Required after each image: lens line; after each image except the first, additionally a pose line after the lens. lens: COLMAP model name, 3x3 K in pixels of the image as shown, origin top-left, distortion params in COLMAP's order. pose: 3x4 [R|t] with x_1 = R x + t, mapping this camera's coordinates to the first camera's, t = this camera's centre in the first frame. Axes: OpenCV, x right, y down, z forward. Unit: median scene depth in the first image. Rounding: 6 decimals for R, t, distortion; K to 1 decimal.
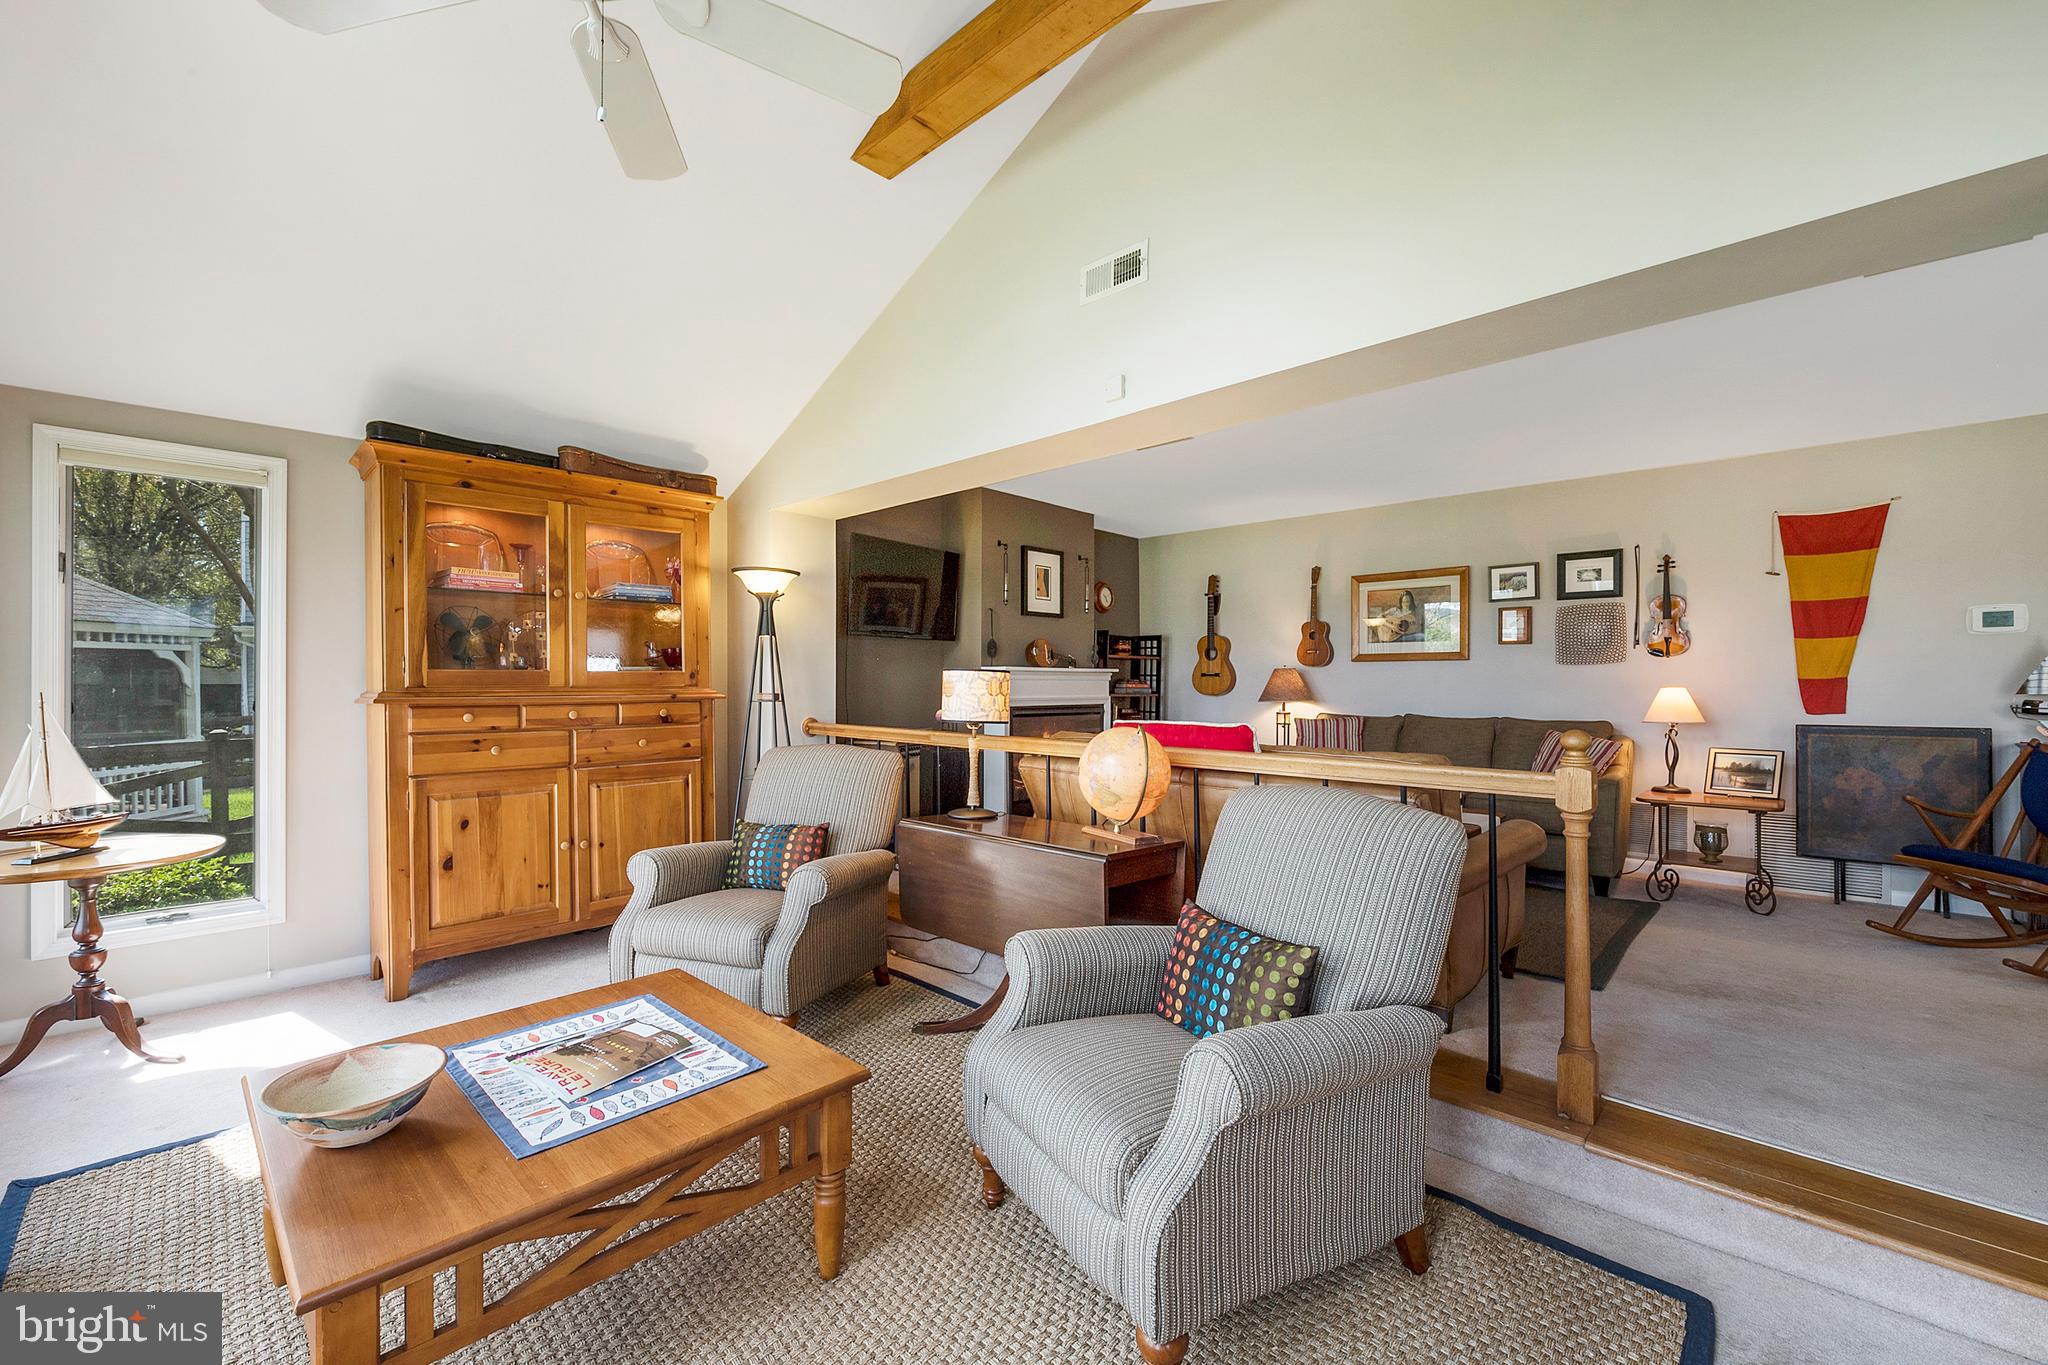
lens RADIAL K [[825.7, 0, 1024.9], [0, 825.7, 687.3], [0, 0, 1]] dist [-0.011323, 0.000270]
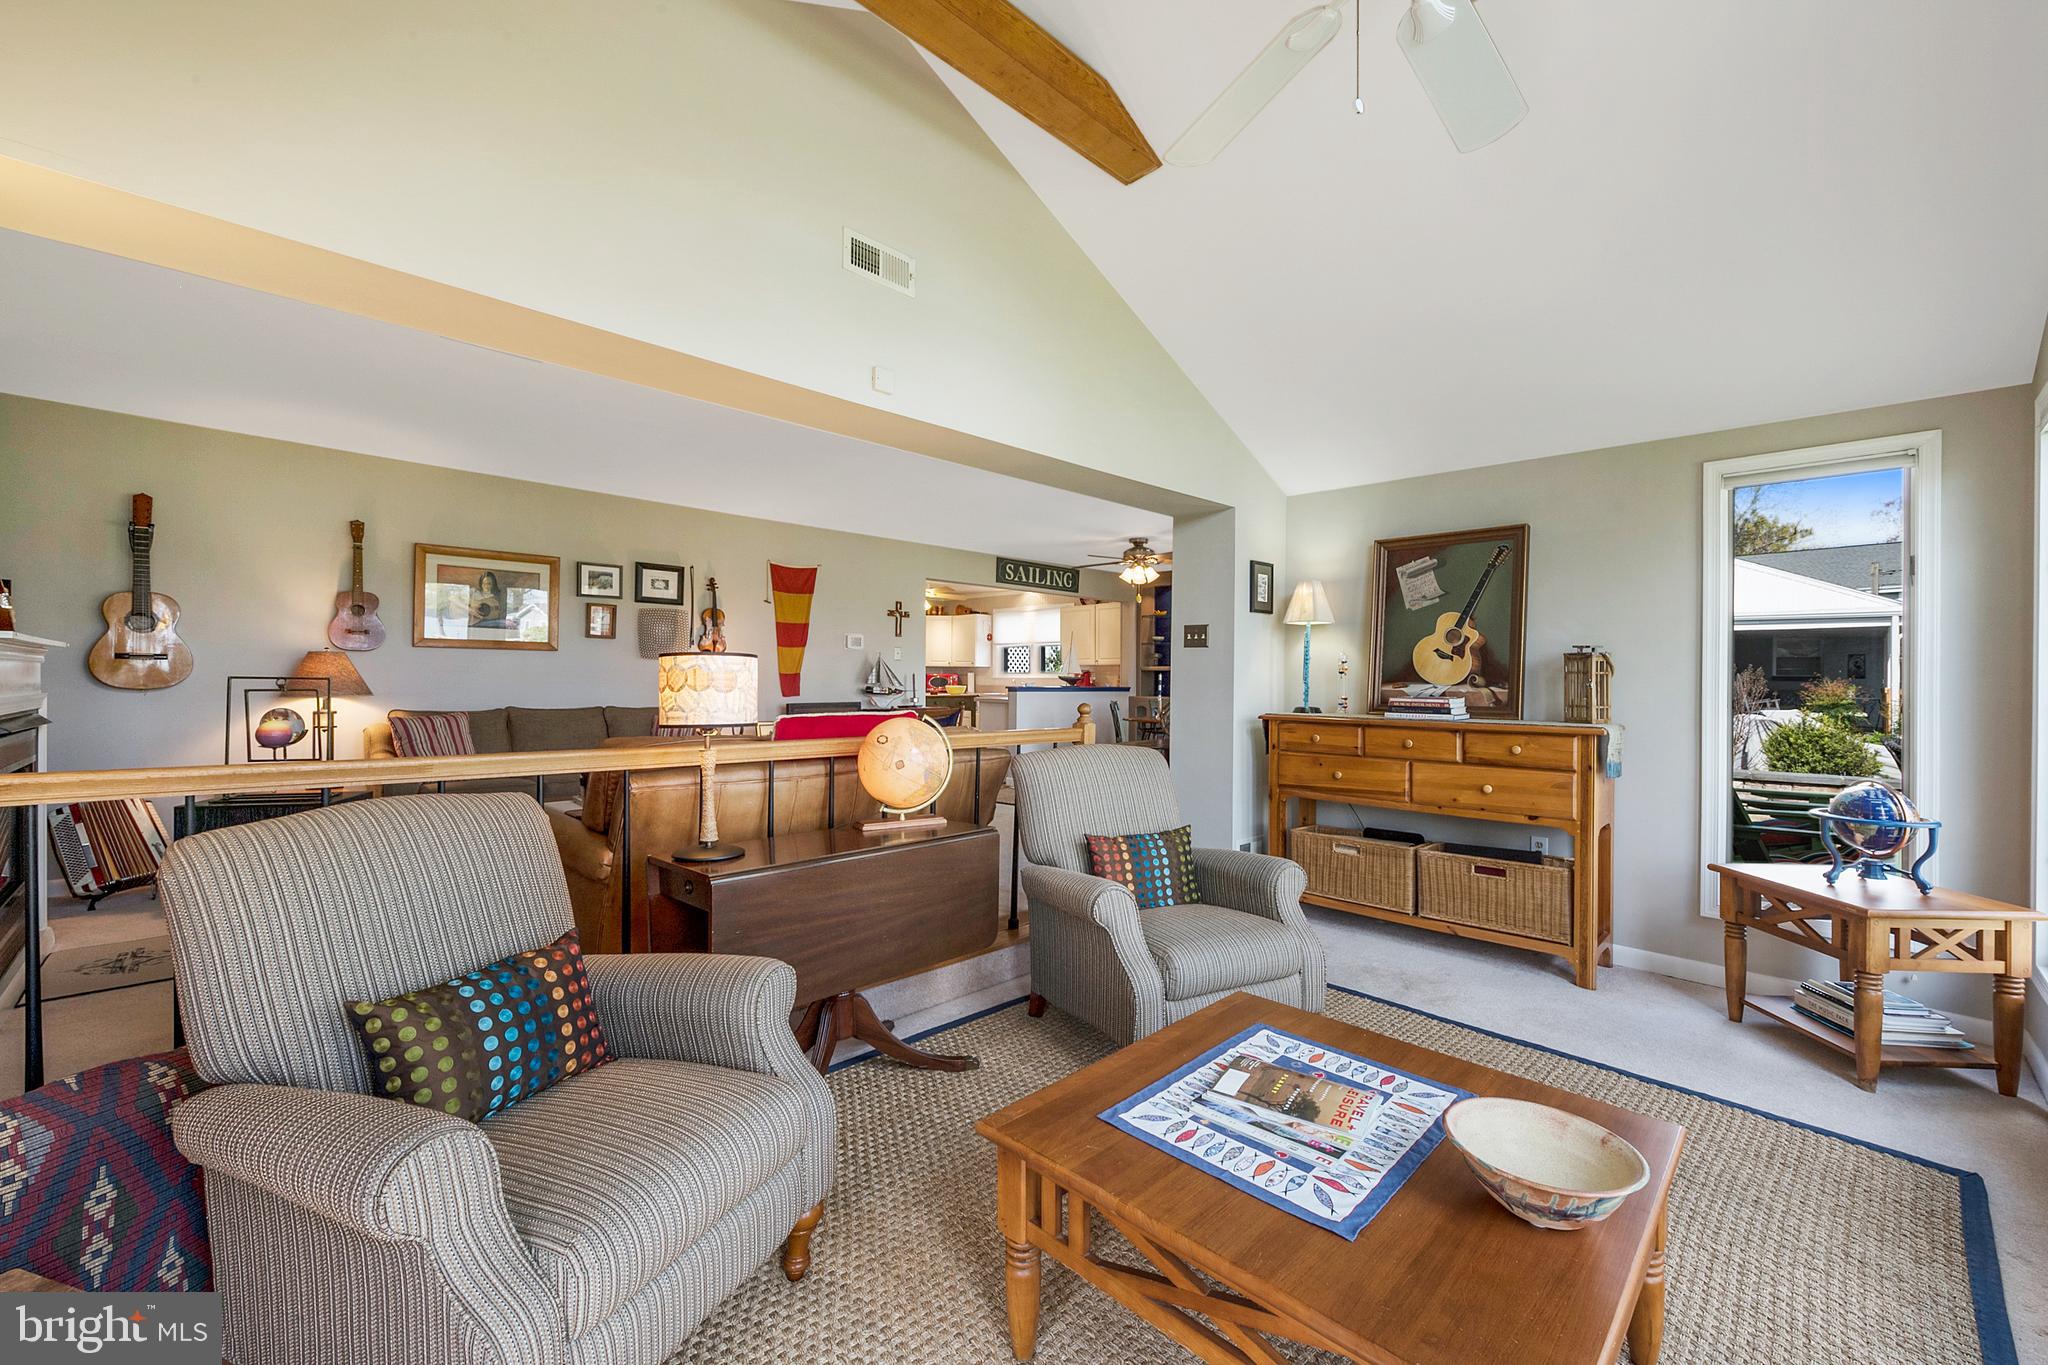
lens RADIAL K [[825.7, 0, 1024.9], [0, 825.7, 687.3], [0, 0, 1]] dist [-0.011323, 0.000270]
pose [[0.022988, -0.007515, 0.999707, -0.520310], [-0.003906, 0.999963, 0.007606, 0.001067], [-0.999728, -0.004080, 0.022958, 0.472098]]
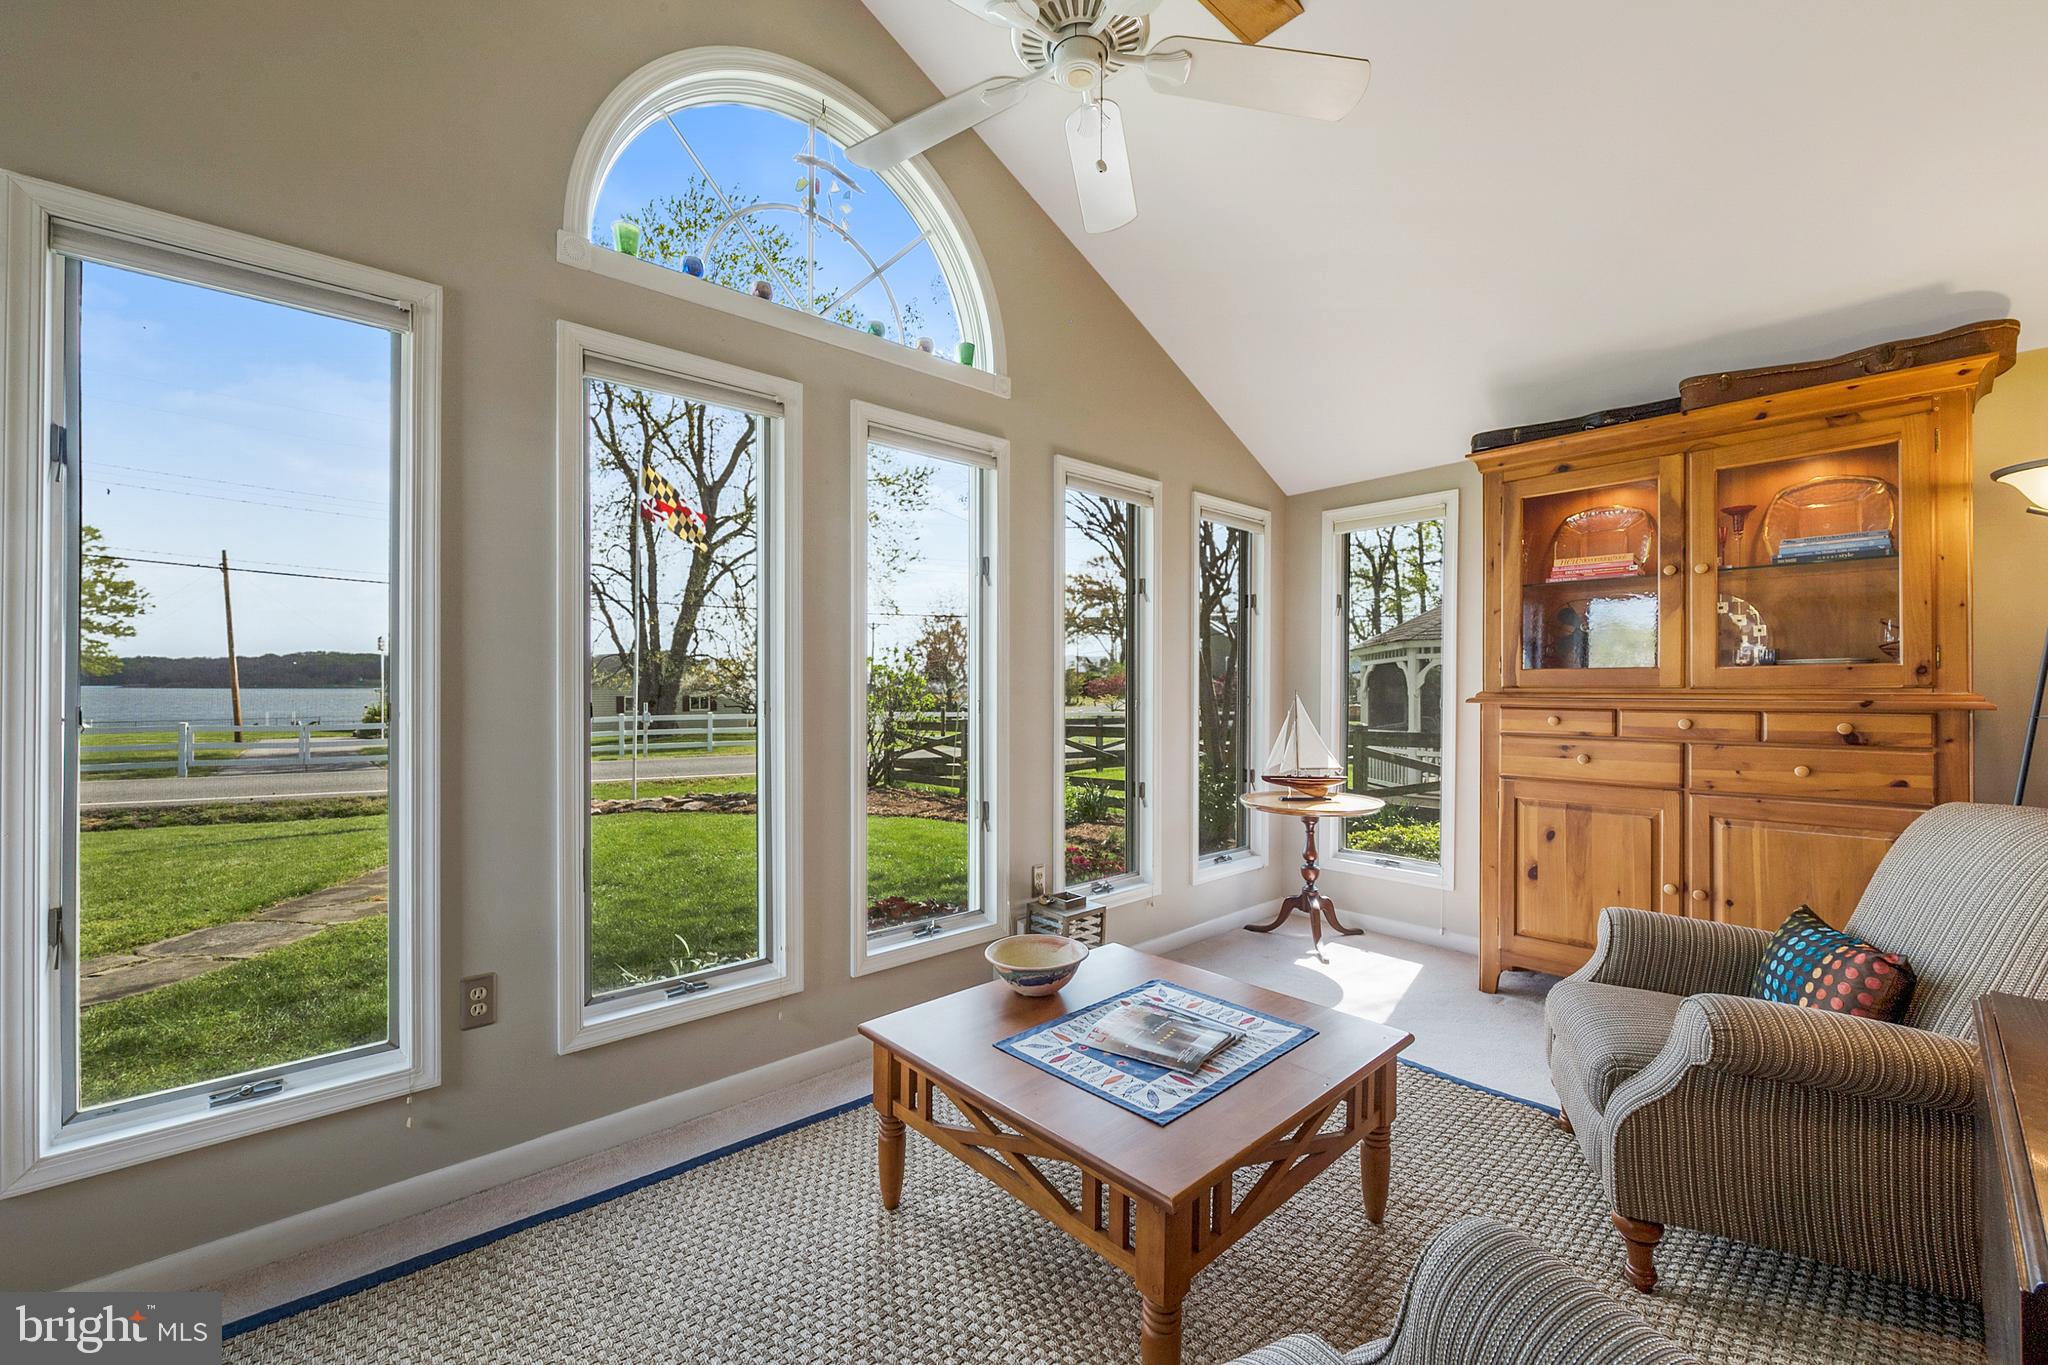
lens RADIAL K [[833.4, 0, 1032.0], [0, 833.4, 681.5], [0, 0, 1]] dist [-0.002885, -0.000627]
pose [[-0.065620, -0.002026, -0.997843, 0.210373], [-0.003136, 0.999993, -0.001824, -0.002496], [0.997840, 0.003010, -0.065626, 0.335434]]
